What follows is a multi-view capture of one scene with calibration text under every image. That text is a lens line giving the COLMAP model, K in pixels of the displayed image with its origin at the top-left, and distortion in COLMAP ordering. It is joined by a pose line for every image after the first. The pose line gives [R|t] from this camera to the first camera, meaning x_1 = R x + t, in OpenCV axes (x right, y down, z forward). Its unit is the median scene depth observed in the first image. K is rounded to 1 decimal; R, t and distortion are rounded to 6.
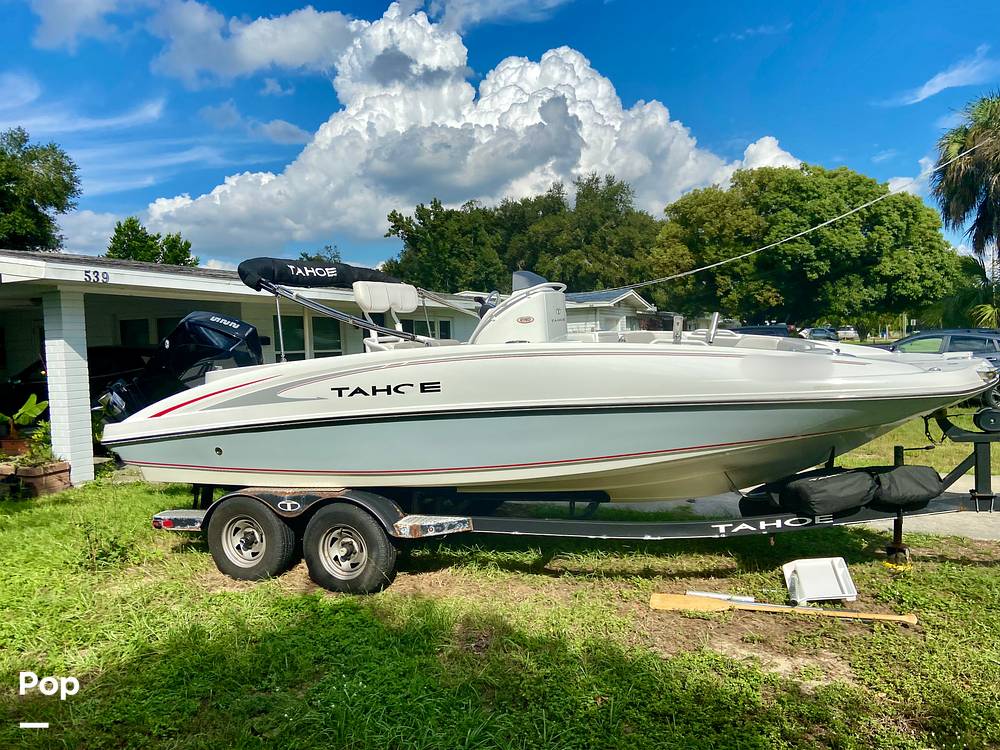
lens RADIAL K [[748.2, 0, 500.0], [0, 748.2, 375.0], [0, 0, 1]] dist [0.128207, -0.164507]
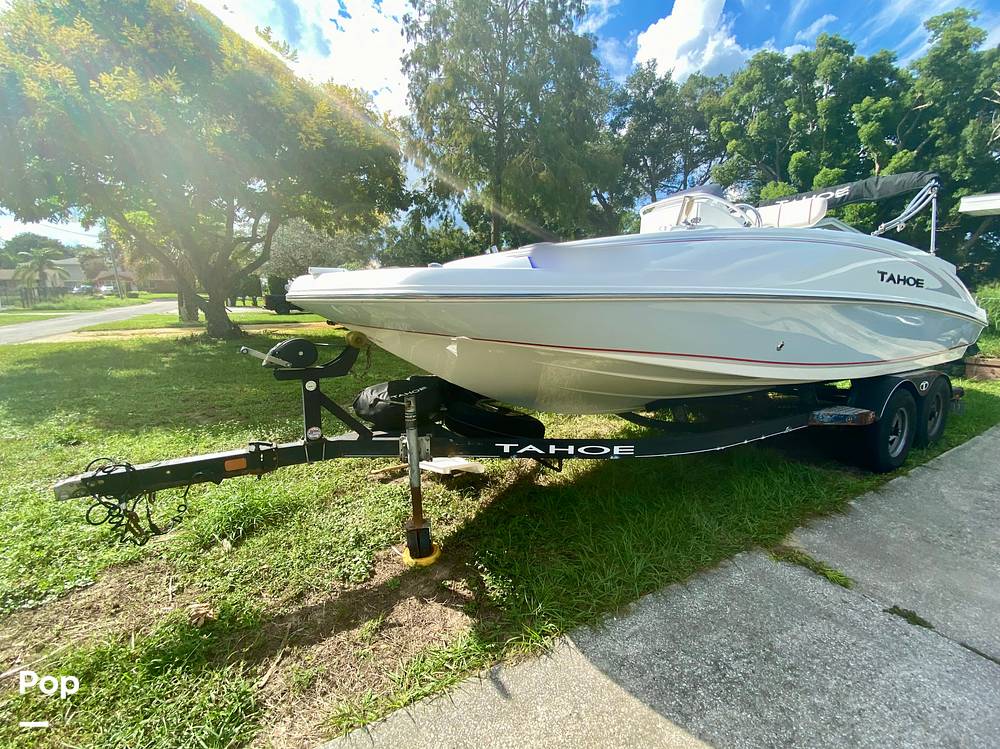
lens RADIAL K [[426.5, 0, 498.9], [0, 426.5, 372.6], [0, 0, 1]] dist [0.022102, -0.021159]
pose [[-0.615131, 0.179733, -0.767665, 0.745076], [-0.014059, 0.971014, 0.238609, -0.028151], [0.788299, 0.157568, -0.594774, 1.245561]]
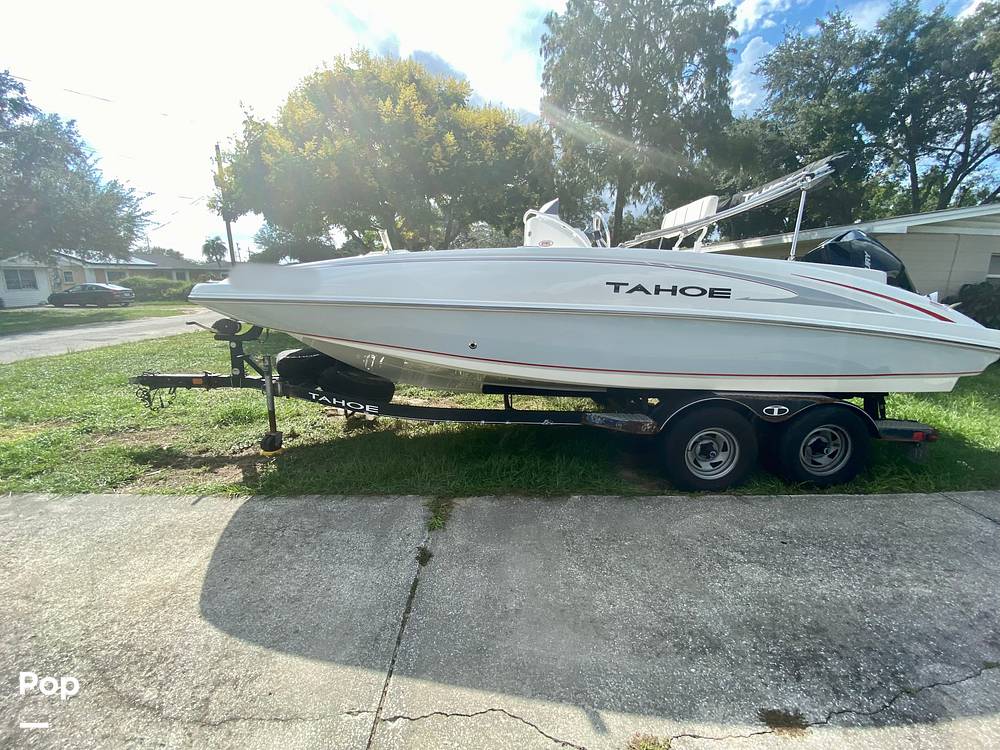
lens RADIAL K [[405.0, 0, 498.8], [0, 405.0, 373.5], [0, 0, 1]] dist [0.020420, -0.020308]
pose [[-0.917442, 0.115367, -0.380776, 0.403346], [0.005778, 0.960801, 0.277180, -0.059903], [0.397827, 0.252096, -0.882146, 1.668761]]
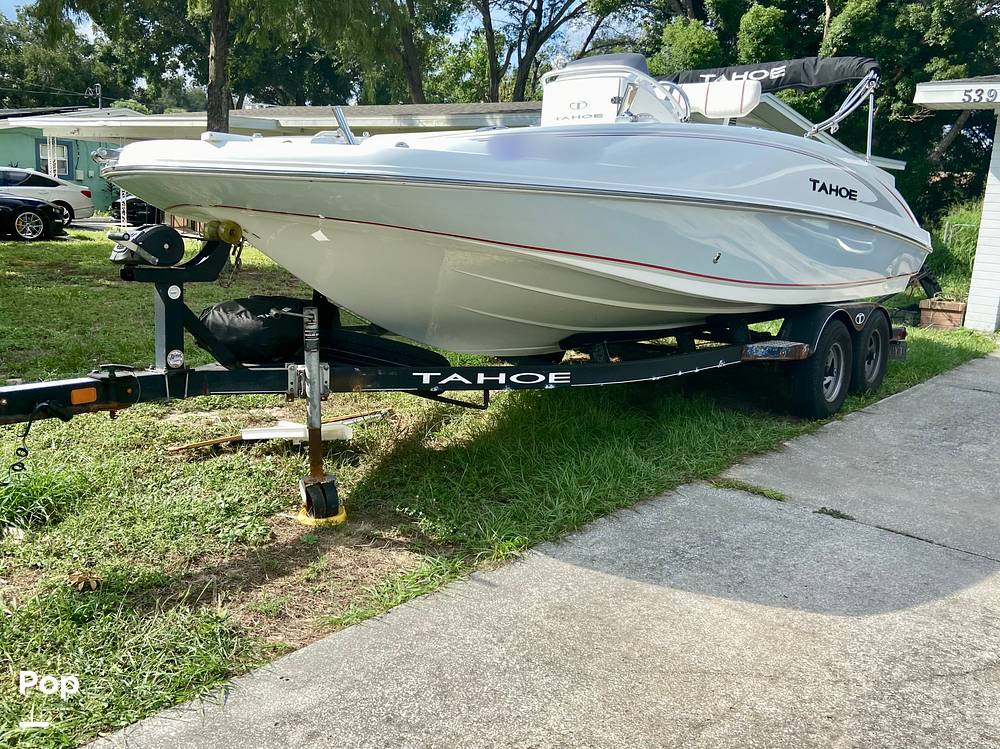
lens RADIAL K [[875.0, 0, 484.2], [0, 875.0, 361.6], [0, 0, 1]] dist [0.127469, -0.163960]
pose [[-0.309909, 0.192057, -0.931166, 1.054786], [-0.085458, 0.969794, 0.228466, -0.028331], [0.946918, 0.150379, -0.284135, 1.249111]]
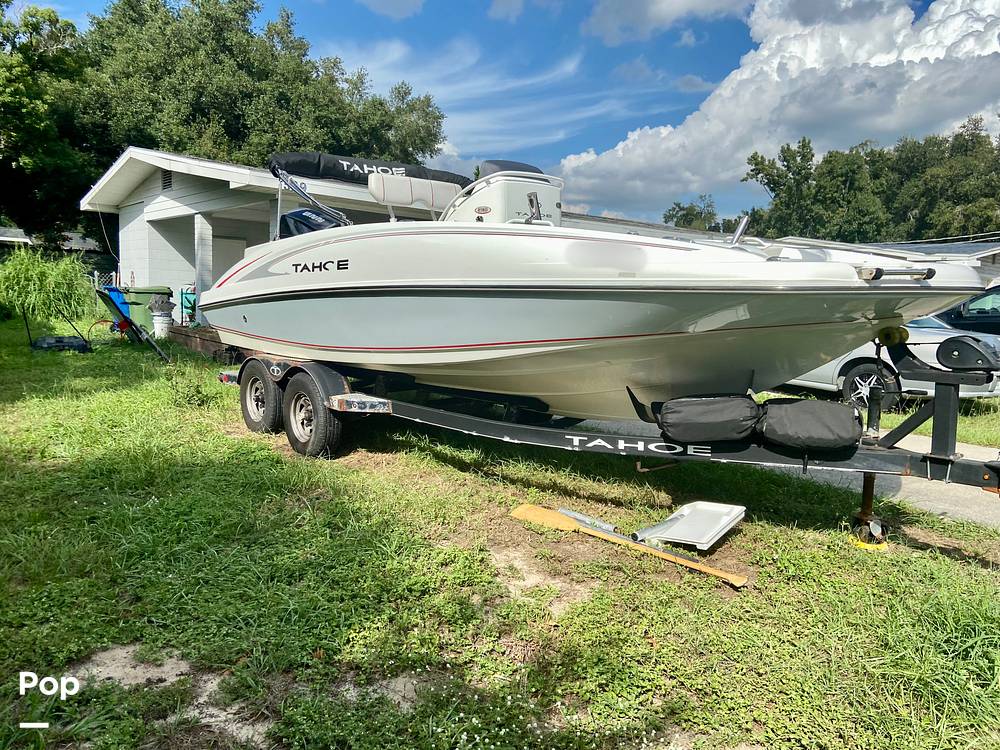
lens RADIAL K [[748.2, 0, 500.0], [0, 748.2, 375.0], [0, 0, 1]] dist [0.128207, -0.164507]
pose [[0.881665, 0.122632, -0.455663, 0.505038], [-0.094360, 0.991955, 0.084386, 0.050538], [0.462346, -0.031404, 0.886143, 0.153195]]
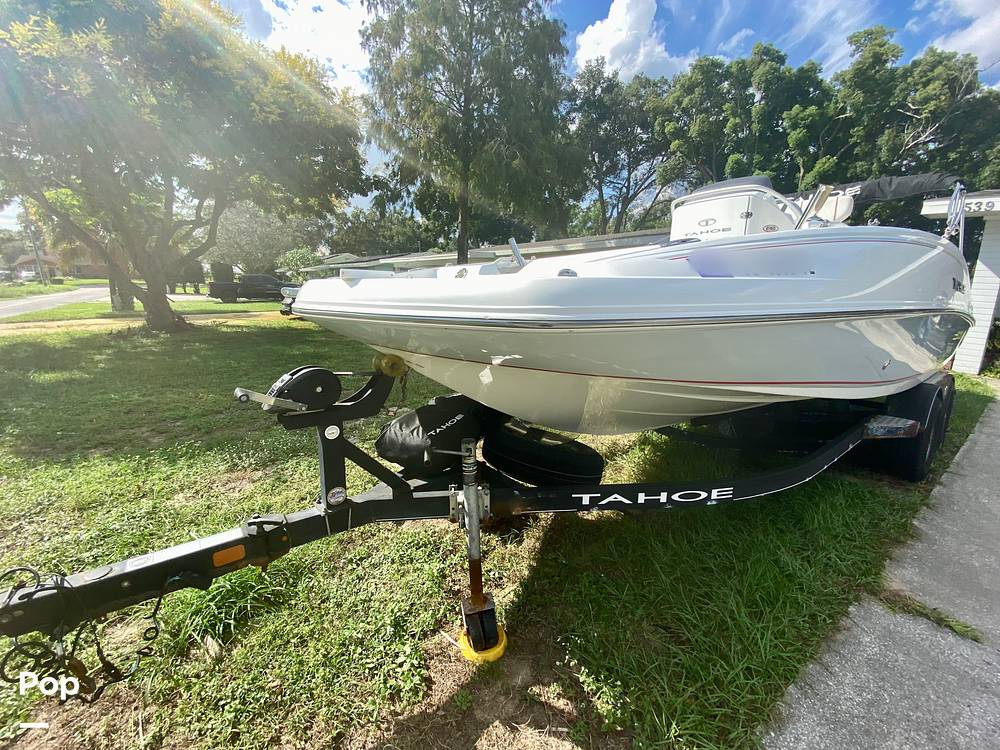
lens RADIAL K [[405.0, 0, 498.8], [0, 405.0, 373.5], [0, 0, 1]] dist [0.020420, -0.020308]
pose [[-0.517109, 0.219147, -0.827389, 0.707450], [-0.030718, 0.961293, 0.273812, -0.034603], [0.855368, 0.167007, -0.490361, 1.093595]]
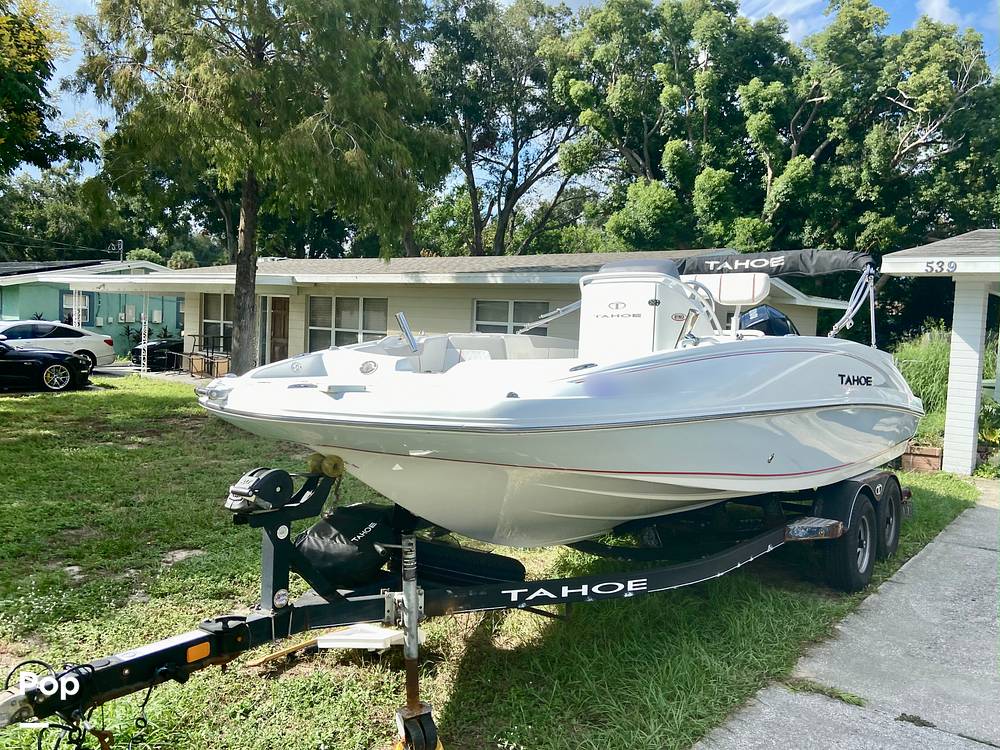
lens RADIAL K [[803.4, 0, 495.7], [0, 803.4, 366.4], [0, 0, 1]] dist [0.127147, -0.160407]
pose [[-0.269163, 0.075649, -0.960119, 1.045188], [-0.070815, 0.992657, 0.098065, -0.099791], [0.960488, 0.094386, -0.261830, 1.151007]]
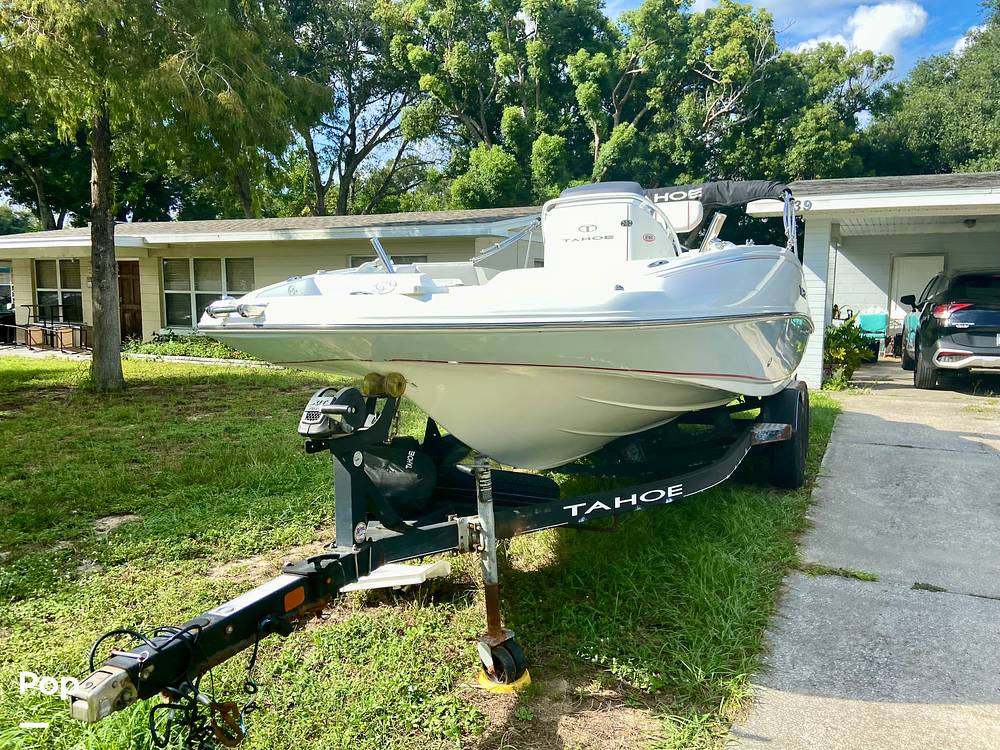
lens RADIAL K [[748.2, 0, 500.0], [0, 748.2, 375.0], [0, 0, 1]] dist [0.128207, -0.164507]
pose [[-0.048127, 0.142041, -0.988690, 0.994133], [-0.043789, 0.988585, 0.144158, -0.039646], [0.997881, 0.050232, -0.041358, 0.973547]]
